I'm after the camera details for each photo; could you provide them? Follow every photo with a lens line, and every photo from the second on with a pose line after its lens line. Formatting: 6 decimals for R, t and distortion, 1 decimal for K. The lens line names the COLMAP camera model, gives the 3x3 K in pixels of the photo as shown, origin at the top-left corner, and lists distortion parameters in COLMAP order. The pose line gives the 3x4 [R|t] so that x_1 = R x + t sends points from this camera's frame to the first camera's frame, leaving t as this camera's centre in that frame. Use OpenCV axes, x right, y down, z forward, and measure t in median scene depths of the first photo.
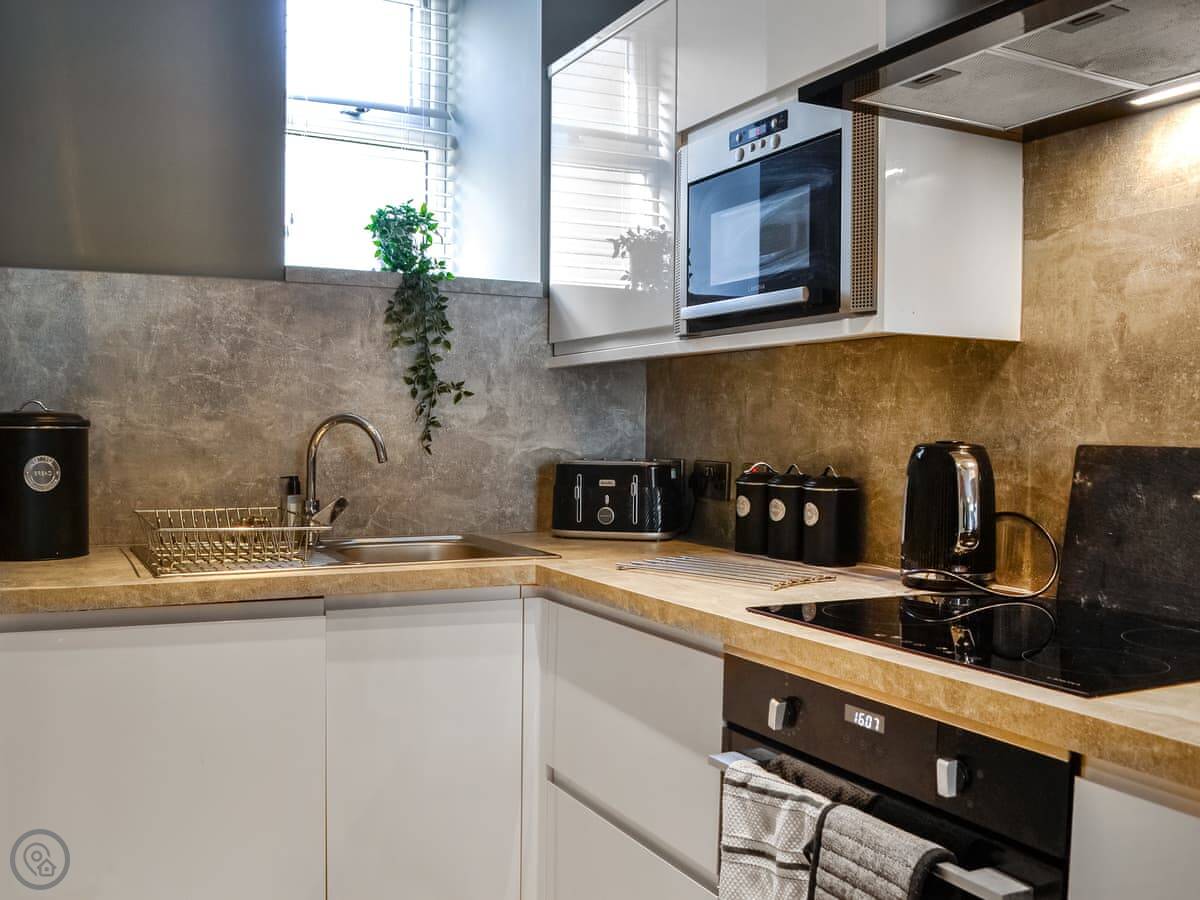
lens RADIAL K [[1135.7, 0, 600.0], [0, 1135.7, 450.0], [0, 0, 1]] dist [-0.003518, -0.017994]
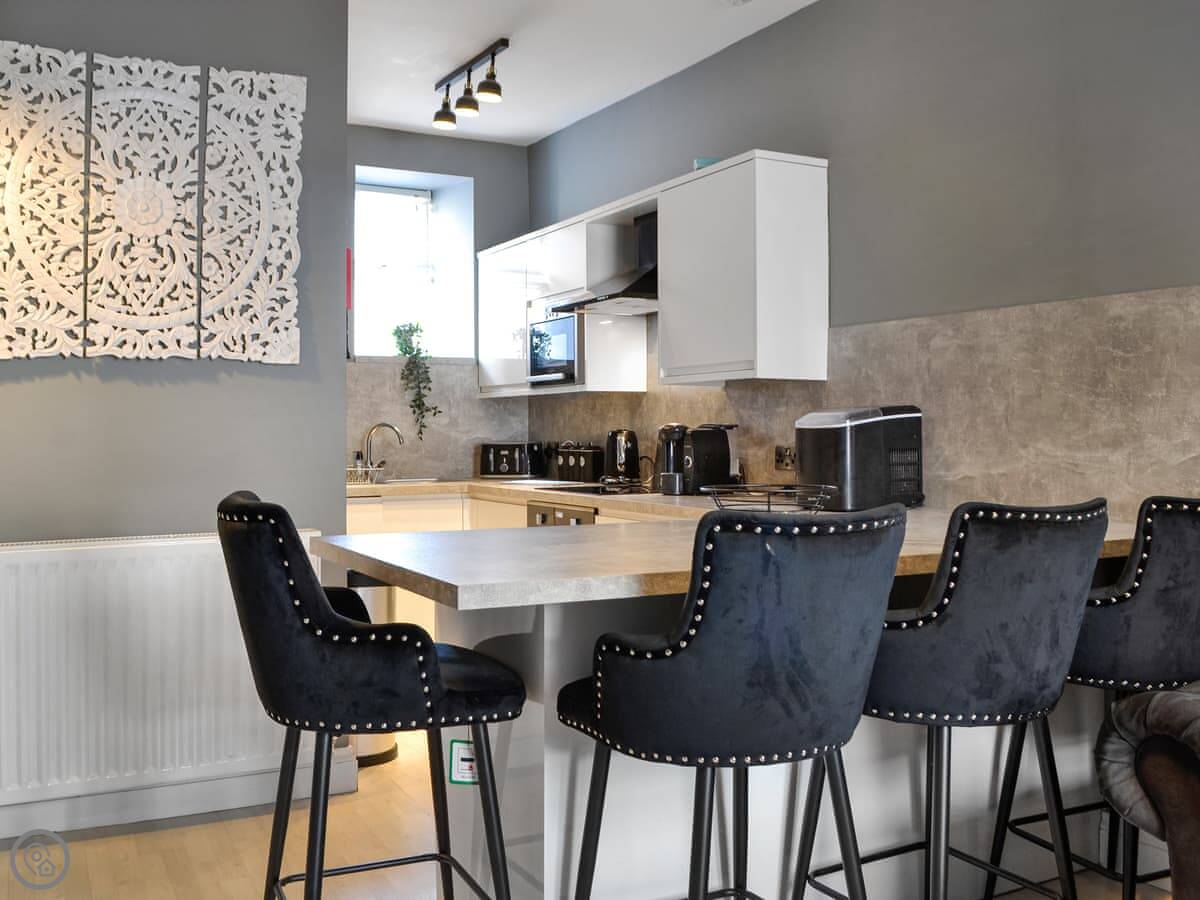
lens RADIAL K [[1167.9, 0, 598.0], [0, 1167.9, 381.4], [0, 0, 1]] dist [-0.000338, -0.009720]
pose [[0.999795, -0.016510, 0.011693, 0.158261], [0.017167, 0.998141, -0.058486, 0.026788], [-0.010706, 0.058675, 0.998220, -1.209166]]
